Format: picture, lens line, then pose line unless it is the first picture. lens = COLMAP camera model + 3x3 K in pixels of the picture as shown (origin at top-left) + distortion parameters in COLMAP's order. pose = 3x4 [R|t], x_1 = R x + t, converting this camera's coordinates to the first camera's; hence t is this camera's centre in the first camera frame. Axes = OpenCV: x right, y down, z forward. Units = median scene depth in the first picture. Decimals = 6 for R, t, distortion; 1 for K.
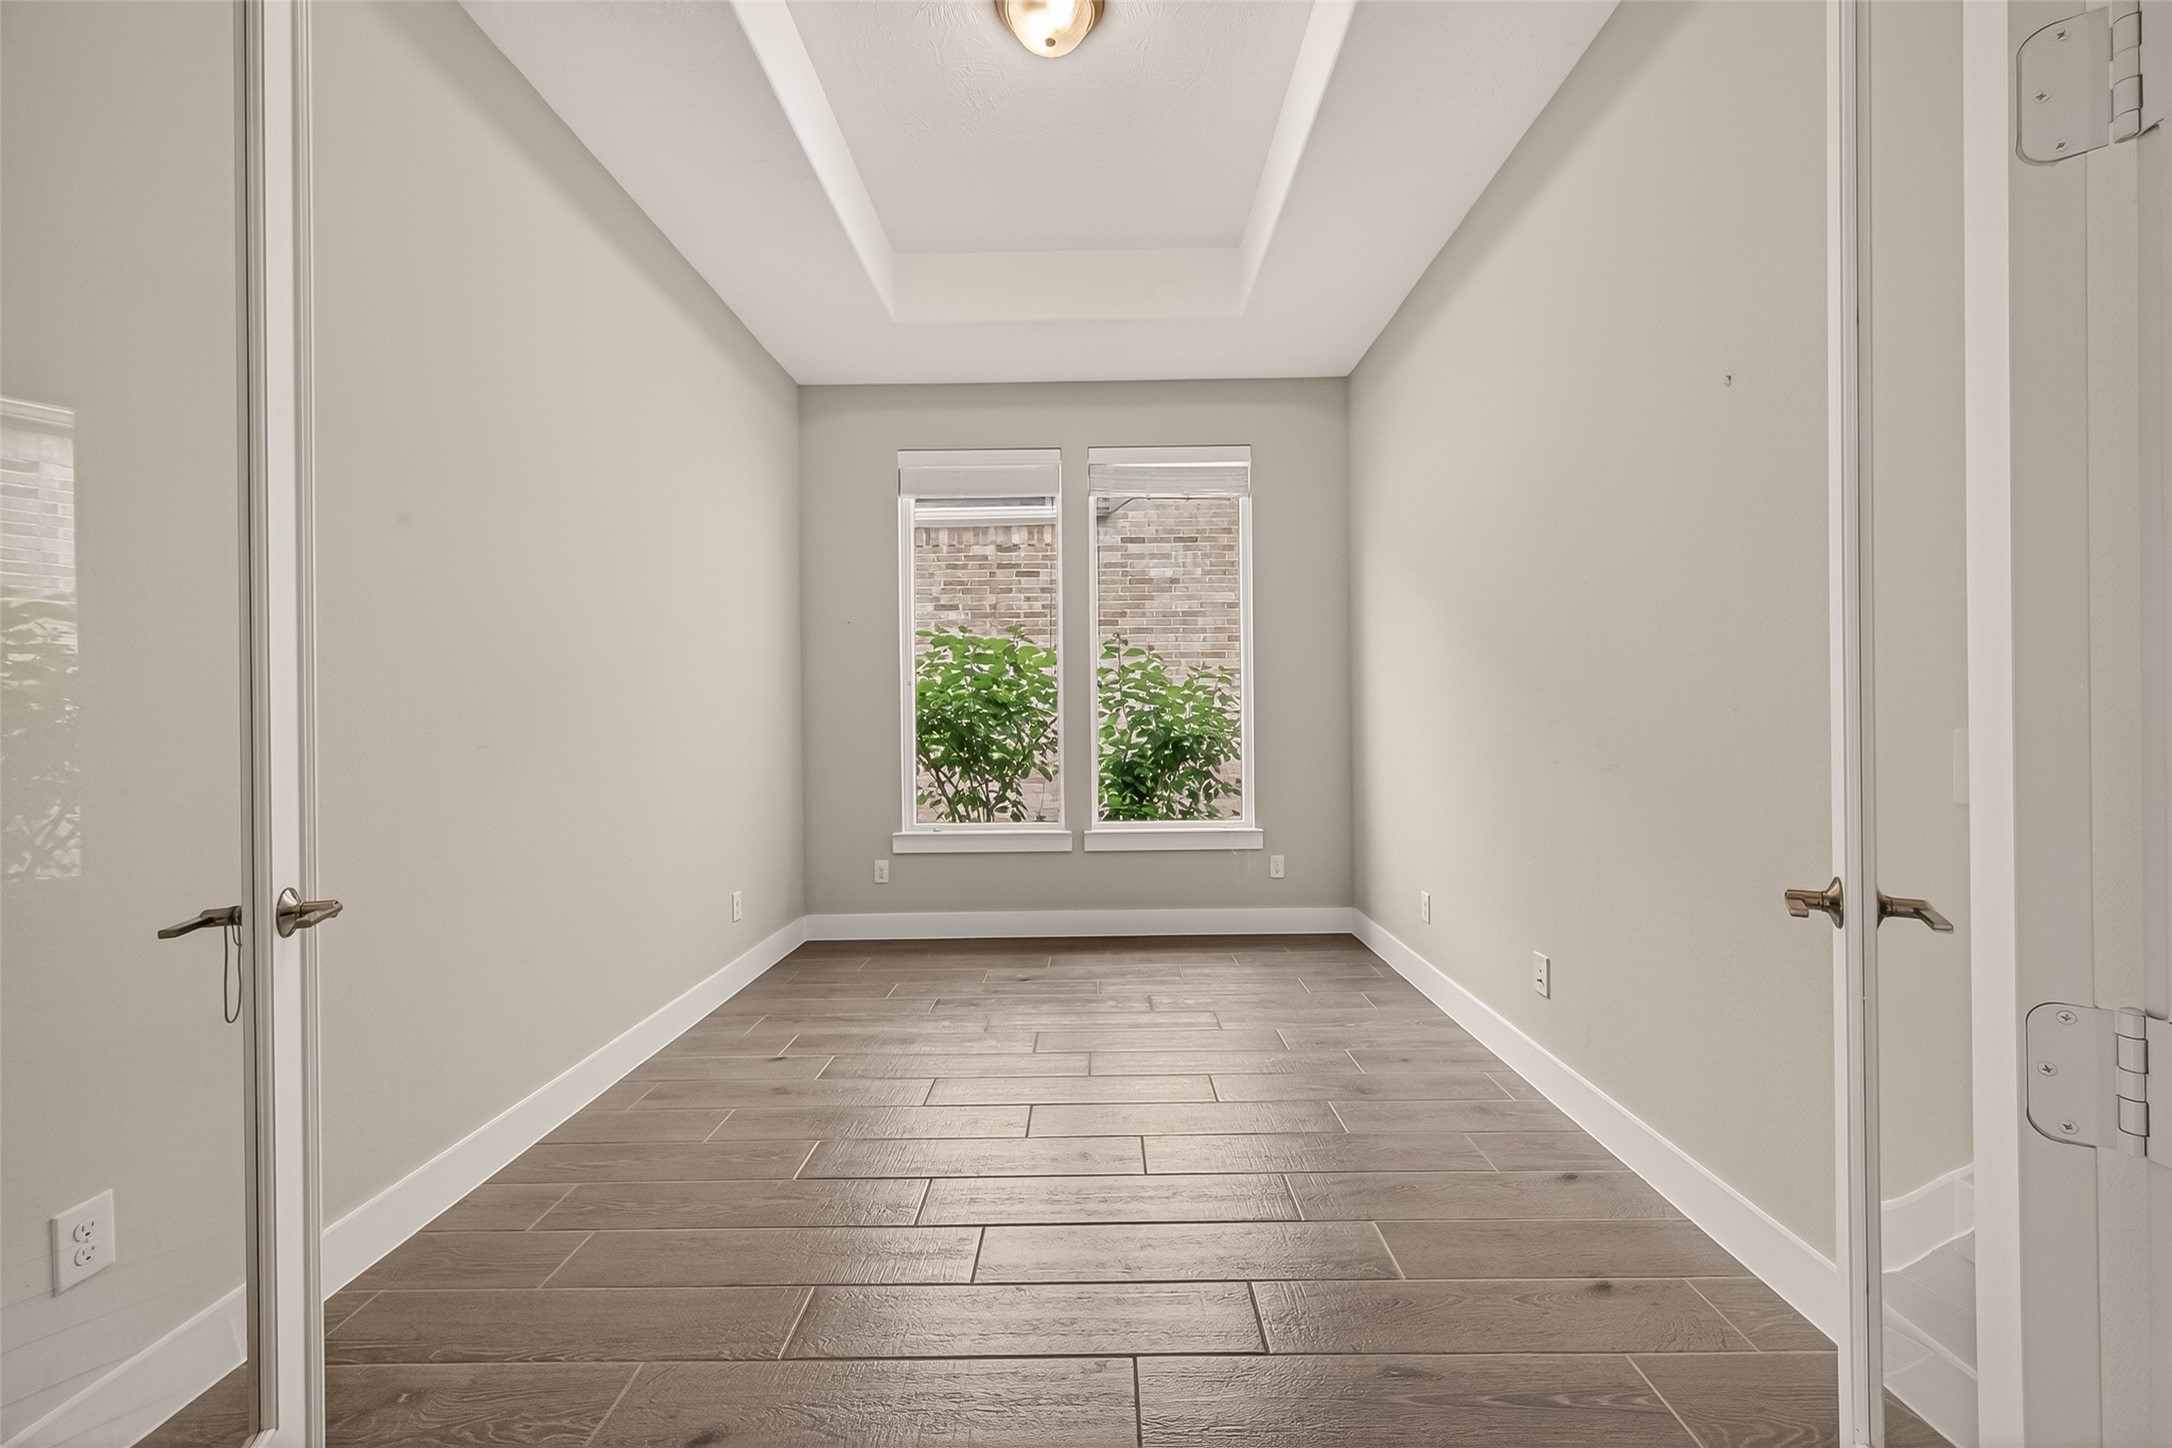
lens RADIAL K [[888.3, 0, 1089.7], [0, 888.3, 671.2], [0, 0, 1]] dist [-0.000242, -0.000388]
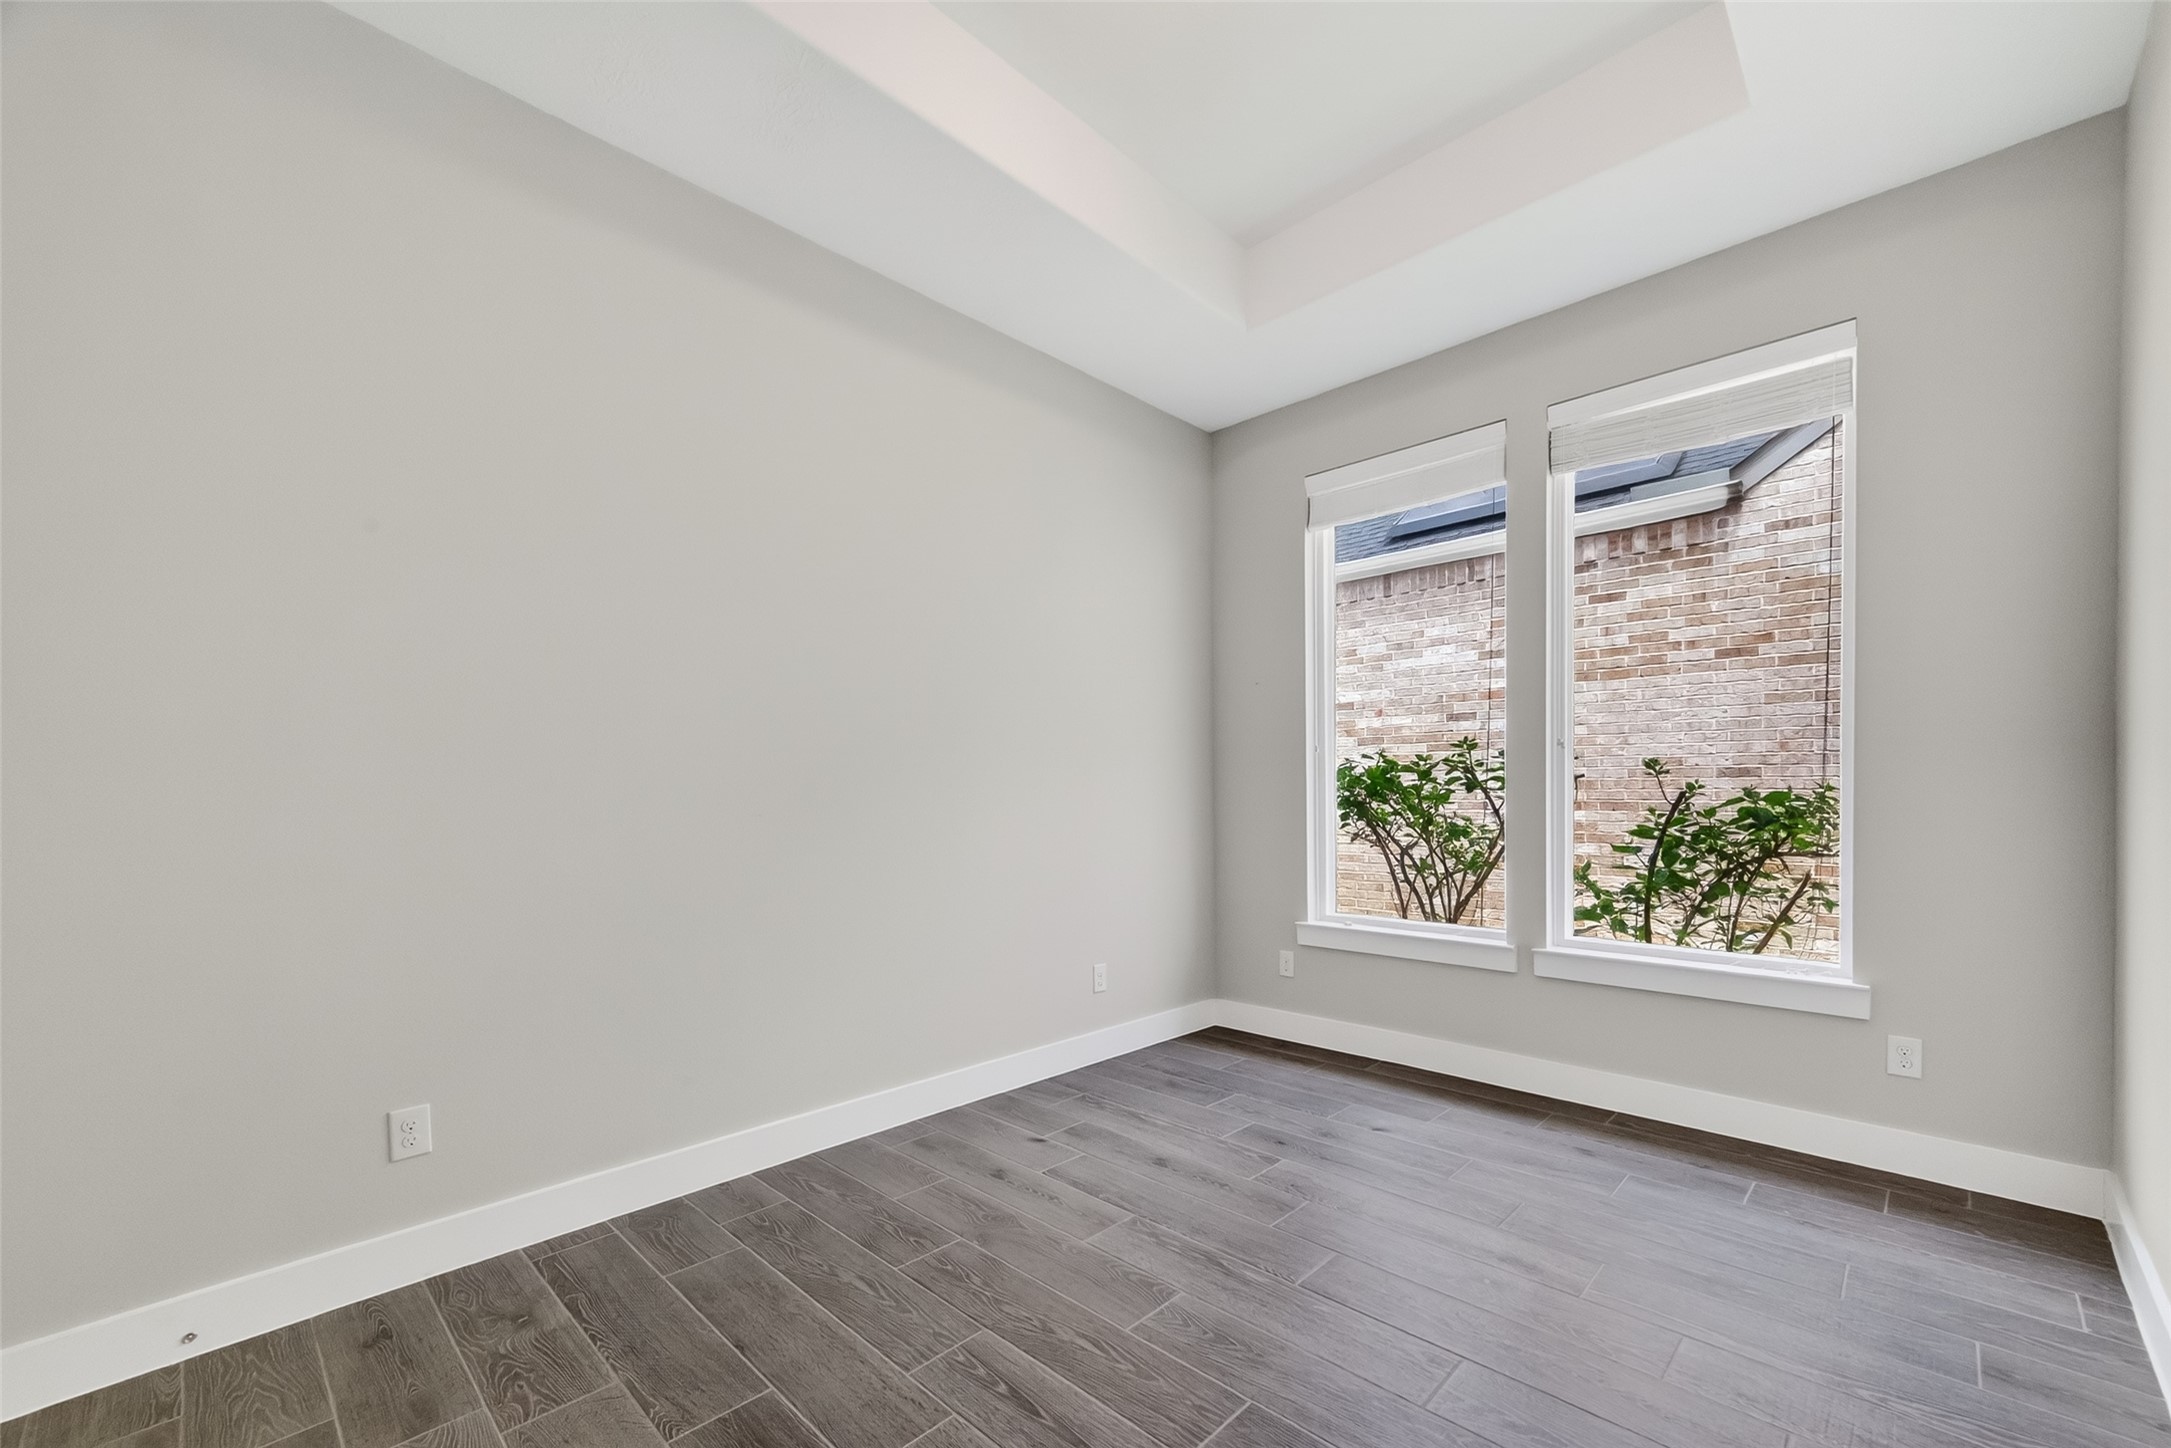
lens RADIAL K [[889.0, 0, 1100.7], [0, 889.0, 784.9], [0, 0, 1]] dist [0.001232, -0.000262]
pose [[0.709160, 0.002310, -0.705044, 0.247872], [0.035210, 0.998631, 0.038688, 0.007018], [0.704168, -0.052261, 0.708108, 0.241437]]
